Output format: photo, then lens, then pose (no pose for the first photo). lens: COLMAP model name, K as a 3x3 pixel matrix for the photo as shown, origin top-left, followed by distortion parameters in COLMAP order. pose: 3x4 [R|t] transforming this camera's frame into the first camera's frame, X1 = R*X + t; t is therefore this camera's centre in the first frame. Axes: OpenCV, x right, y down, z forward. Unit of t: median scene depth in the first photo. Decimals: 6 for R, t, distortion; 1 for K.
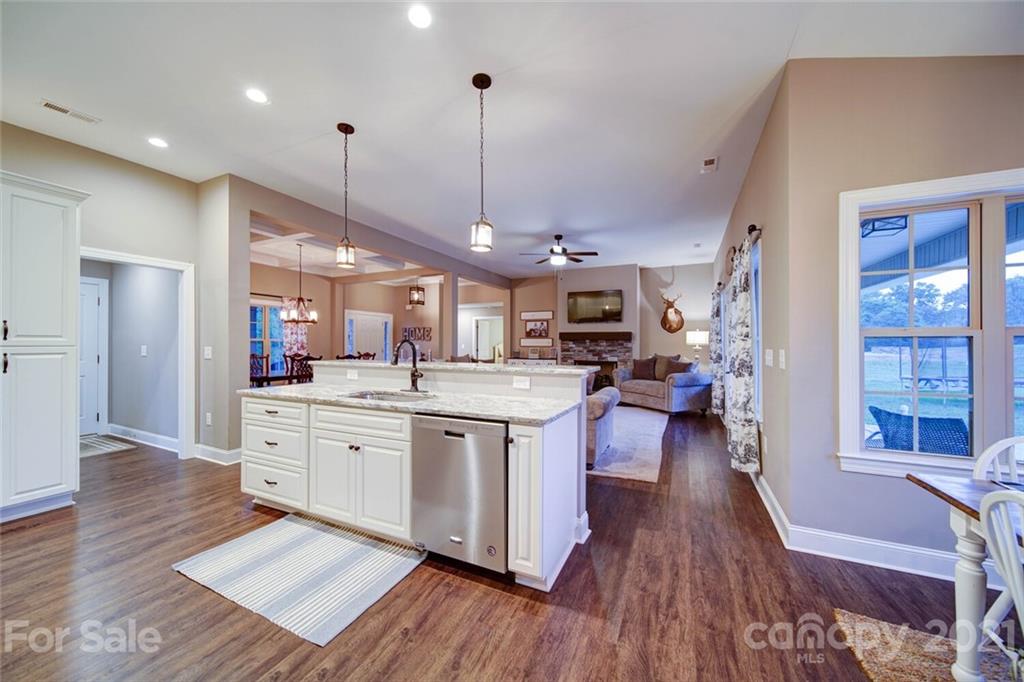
lens RADIAL K [[361.6, 0, 515.1], [0, 361.6, 342.9], [0, 0, 1]] dist [0.000627, -0.001558]
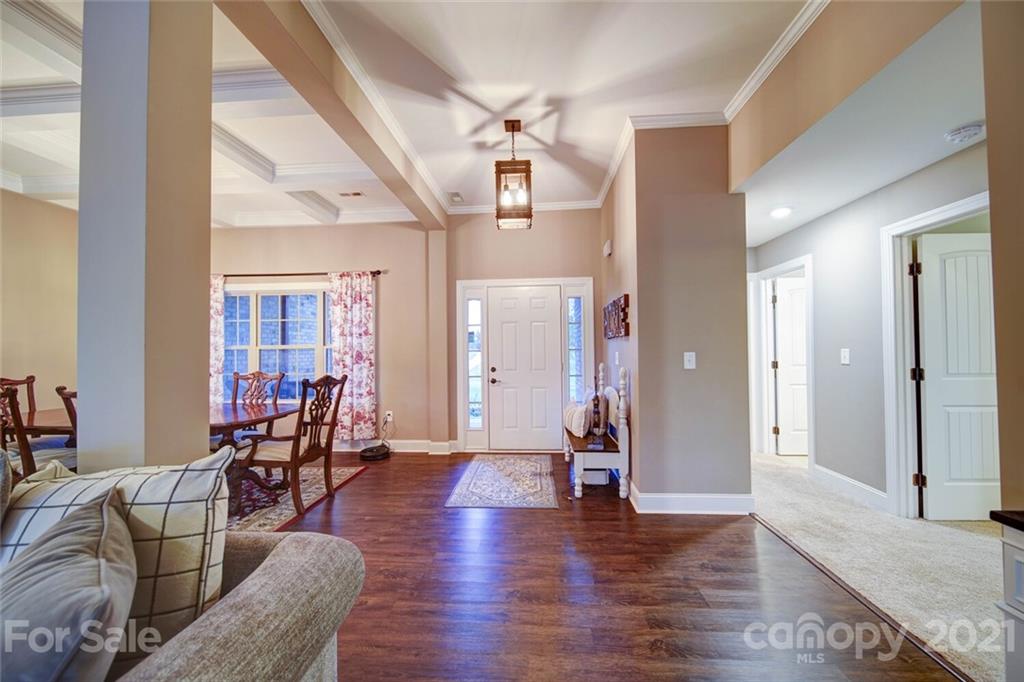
lens RADIAL K [[368.8, 0, 514.0], [0, 368.8, 344.3], [0, 0, 1]] dist [0.000690, -0.001726]
pose [[0.361435, -0.021510, -0.932149, 0.026250], [0.014164, 0.999745, -0.017578, 0.004242], [0.932290, -0.006850, 0.361647, 1.228070]]
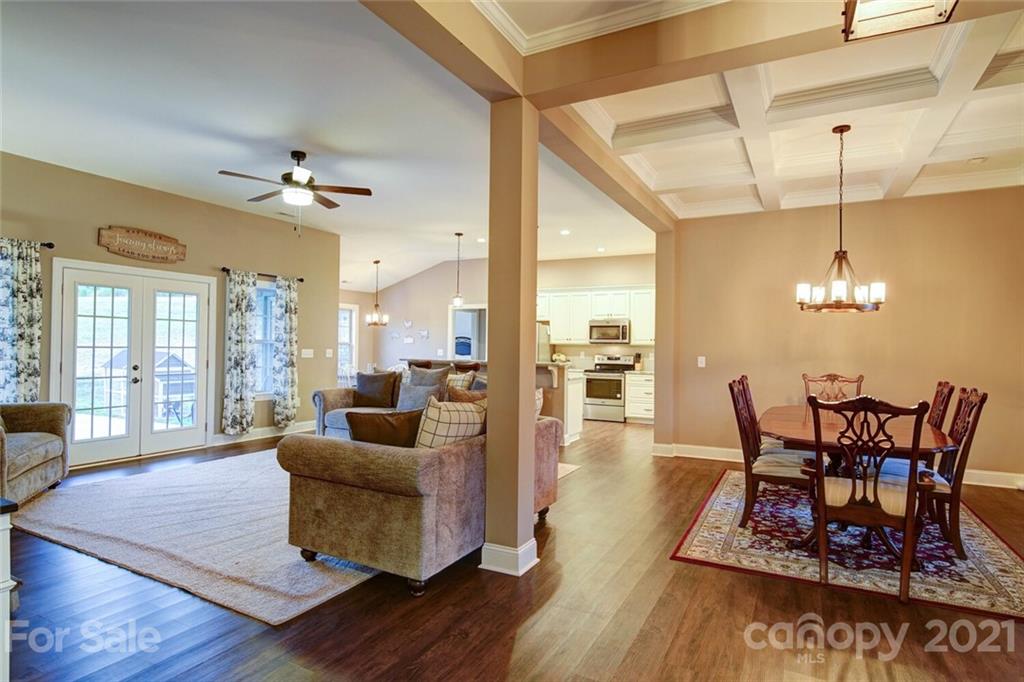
lens RADIAL K [[551.5, 0, 515.1], [0, 551.5, 344.8], [0, 0, 1]] dist [-0.001764, 0.002165]
pose [[-0.998669, -0.015584, 0.049176, -0.228125], [-0.015890, 0.999857, -0.005842, -0.002435], [-0.049078, -0.006616, -0.998773, 1.621927]]
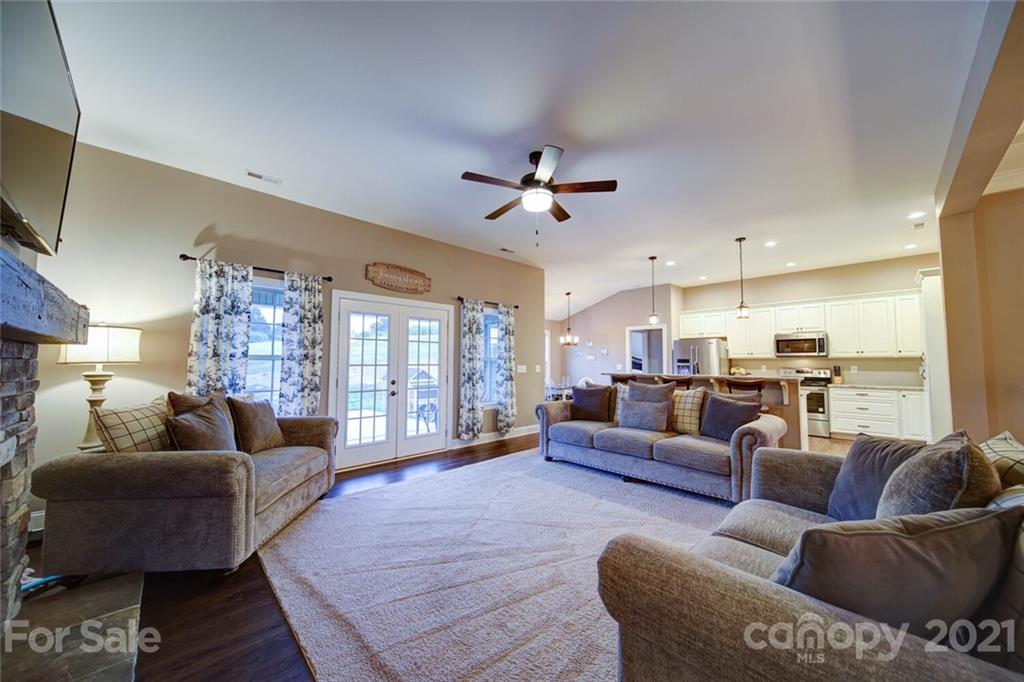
lens RADIAL K [[361.6, 0, 514.2], [0, 361.6, 343.4], [0, 0, 1]] dist [0.000627, -0.001558]
pose [[-0.935292, 0.015928, 0.353519, -0.025415], [-0.003736, 0.998486, -0.054871, 0.002050], [-0.353857, -0.052641, -0.933817, 1.317590]]
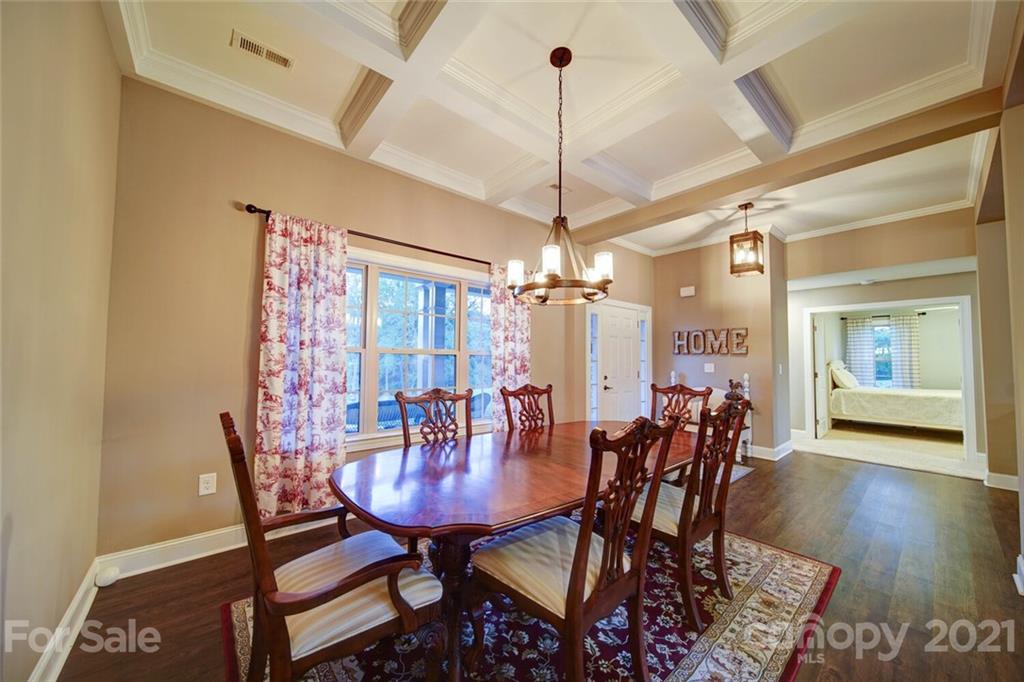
lens RADIAL K [[361.6, 0, 514.2], [0, 361.6, 343.4], [0, 0, 1]] dist [0.000627, -0.001558]
pose [[0.908412, -0.011689, -0.417912, -0.479783], [-0.006428, 0.999100, -0.041917, -0.000219], [0.418026, 0.040764, 0.907520, 0.671191]]
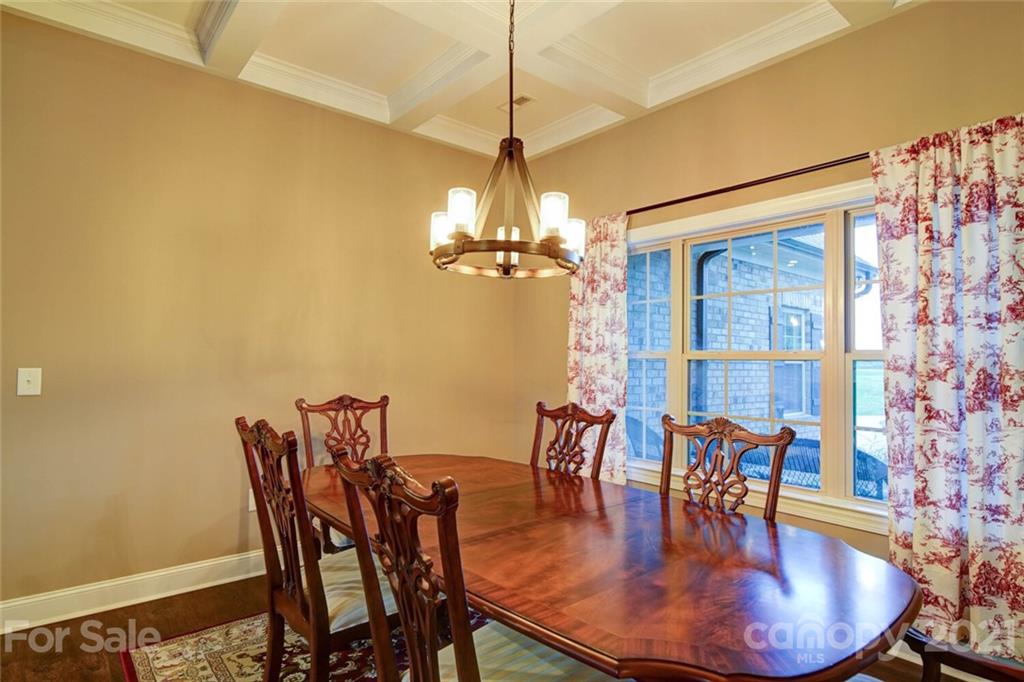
lens RADIAL K [[551.5, 0, 516.3], [0, 551.5, 345.0], [0, 0, 1]] dist [-0.001764, 0.002165]
pose [[-0.421440, -0.035974, -0.906142, -0.305079], [-0.011998, 0.999347, -0.034094, 0.000303], [0.906777, -0.003497, -0.421597, 1.093634]]
